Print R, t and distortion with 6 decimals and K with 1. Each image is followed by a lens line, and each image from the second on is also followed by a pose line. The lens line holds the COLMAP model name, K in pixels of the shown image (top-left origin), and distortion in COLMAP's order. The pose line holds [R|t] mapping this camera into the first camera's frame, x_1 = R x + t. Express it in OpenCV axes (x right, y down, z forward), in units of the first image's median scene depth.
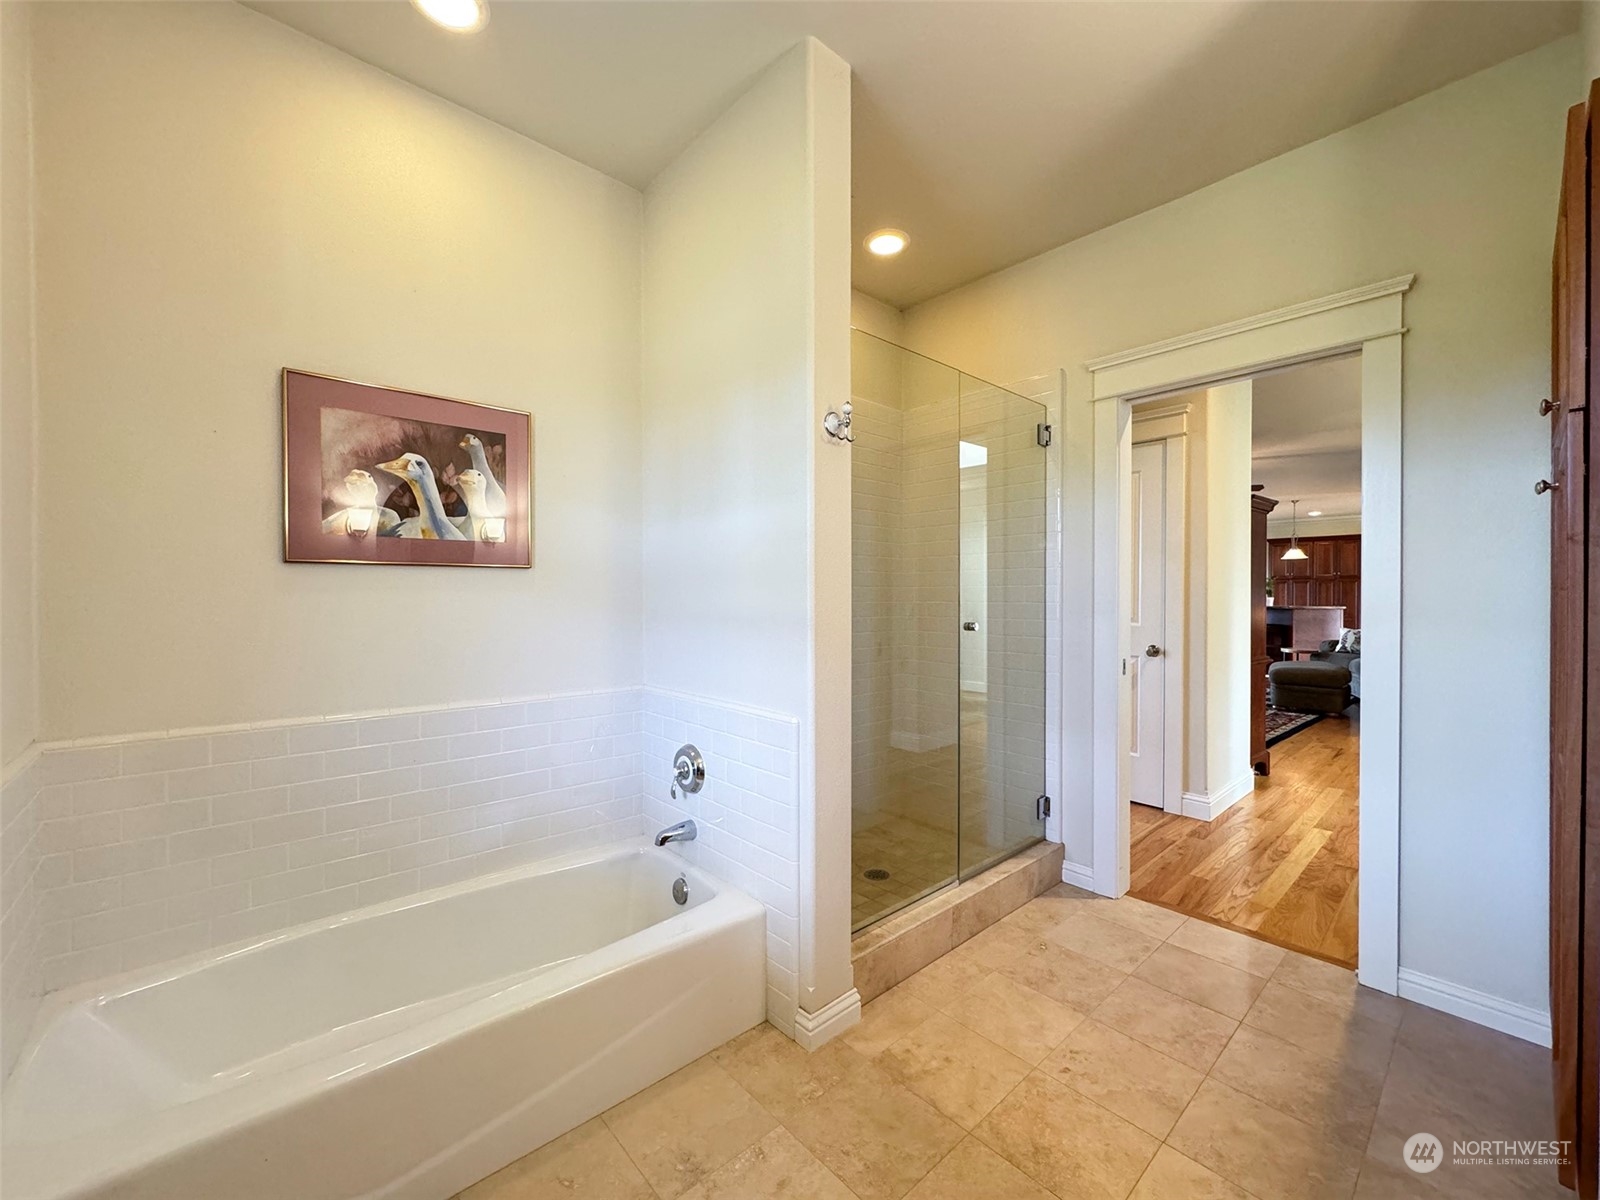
lens RADIAL K [[641.8, 0, 803.5], [0, 641.8, 599.6], [0, 0, 1]] dist [-0.000018, 0.000090]
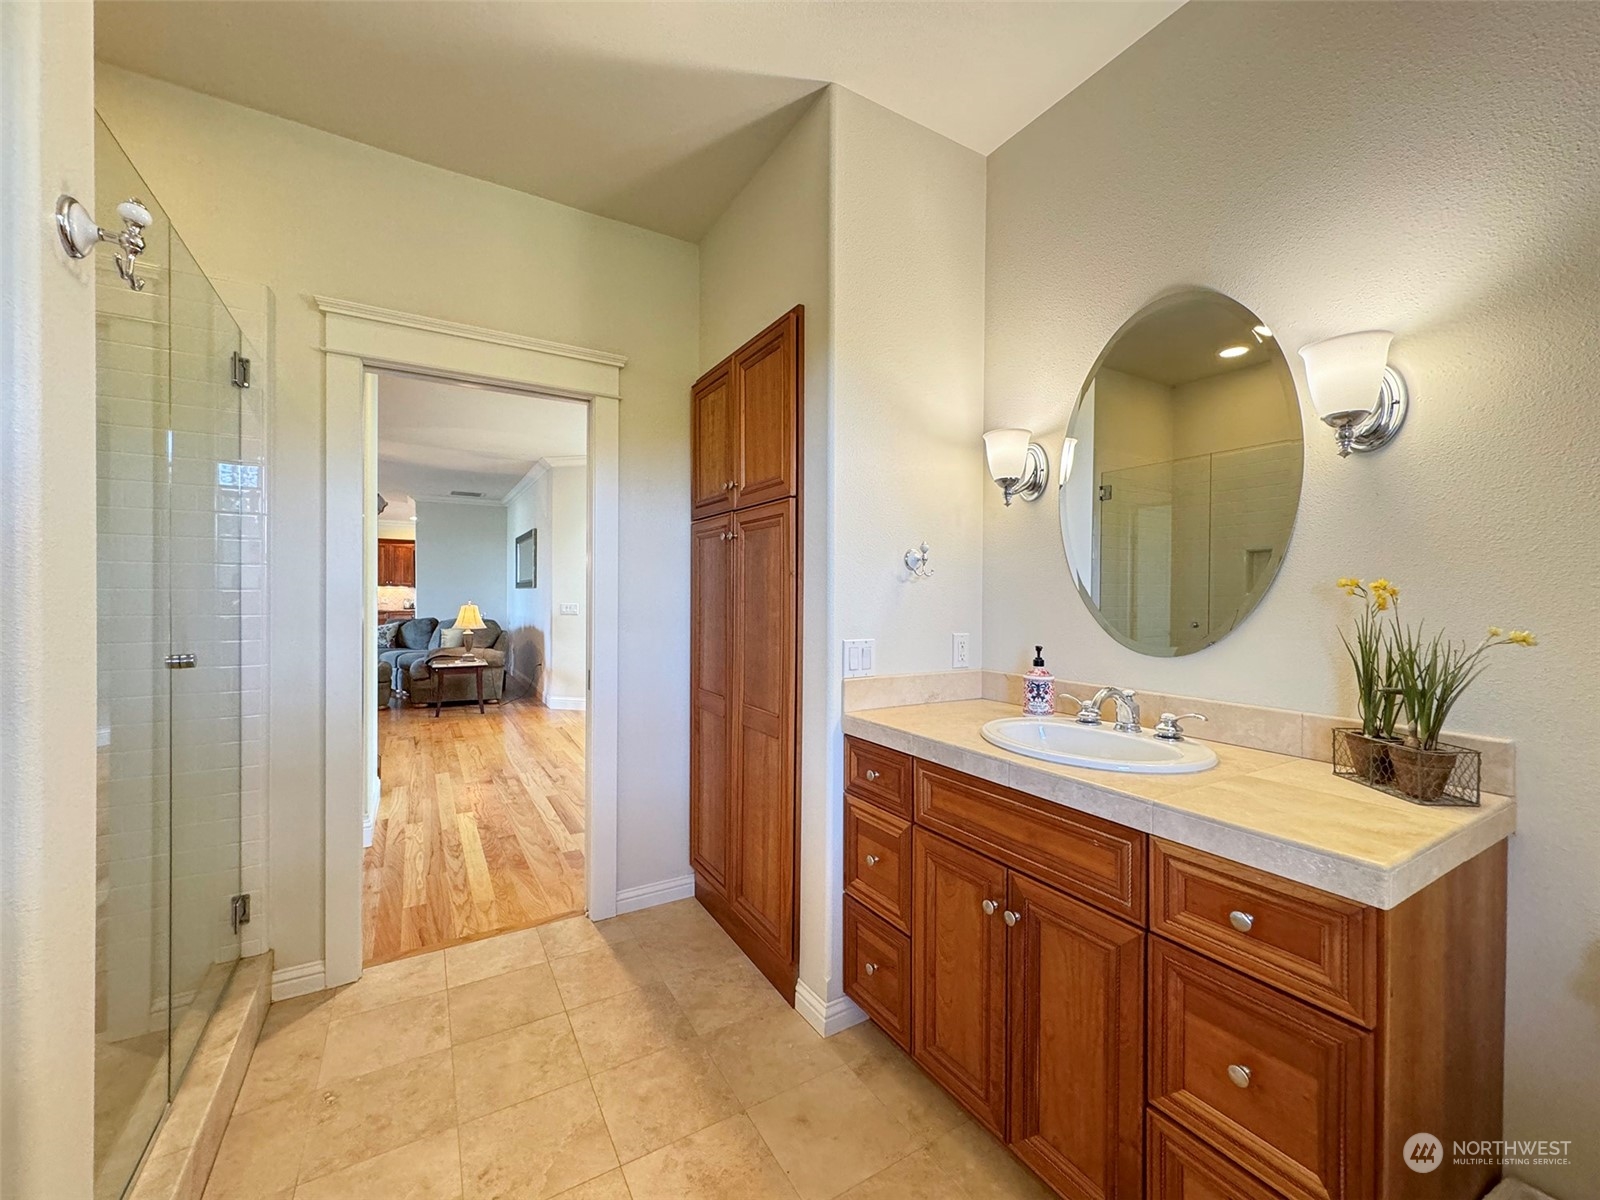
lens RADIAL K [[638.5, 0, 799.0], [0, 638.5, 598.2], [0, 0, 1]] dist [0.007041, -0.000014]
pose [[0.196859, -0.005516, 0.980416, -0.212568], [0.000052, 0.999984, 0.005616, -0.020091], [-0.980432, -0.001054, 0.196857, 0.327867]]
